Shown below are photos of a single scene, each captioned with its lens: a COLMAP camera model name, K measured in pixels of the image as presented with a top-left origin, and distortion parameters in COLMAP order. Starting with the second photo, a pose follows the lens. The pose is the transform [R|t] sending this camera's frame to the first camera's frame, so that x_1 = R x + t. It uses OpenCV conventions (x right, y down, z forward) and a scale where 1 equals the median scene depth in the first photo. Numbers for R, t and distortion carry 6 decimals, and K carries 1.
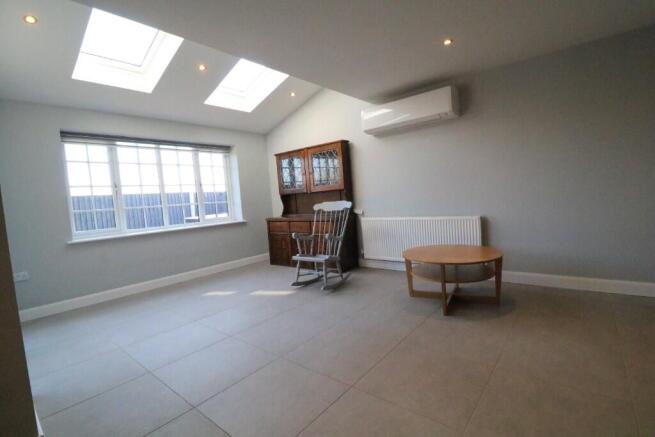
lens RADIAL K [[305.2, 0, 330.0], [0, 305.2, 215.4], [0, 0, 1]] dist [-0.000308, -0.000396]
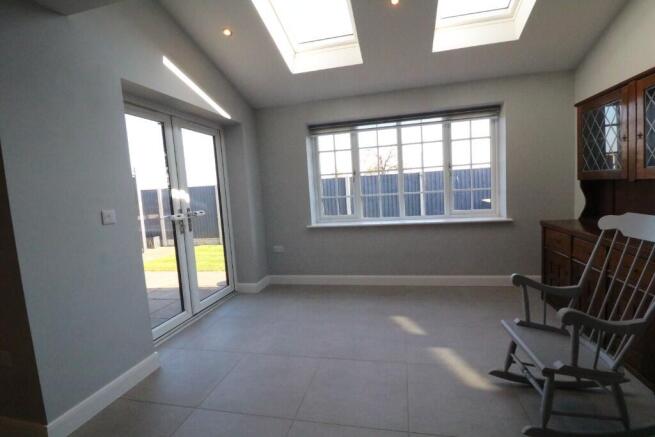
lens RADIAL K [[305.2, 0, 328.8], [0, 305.2, 217.9], [0, 0, 1]] dist [-0.000308, -0.000396]
pose [[0.458456, 0.124262, -0.879987, 0.136275], [-0.027959, 0.991703, 0.125472, -0.068594], [0.888277, -0.032919, 0.458126, 0.438333]]
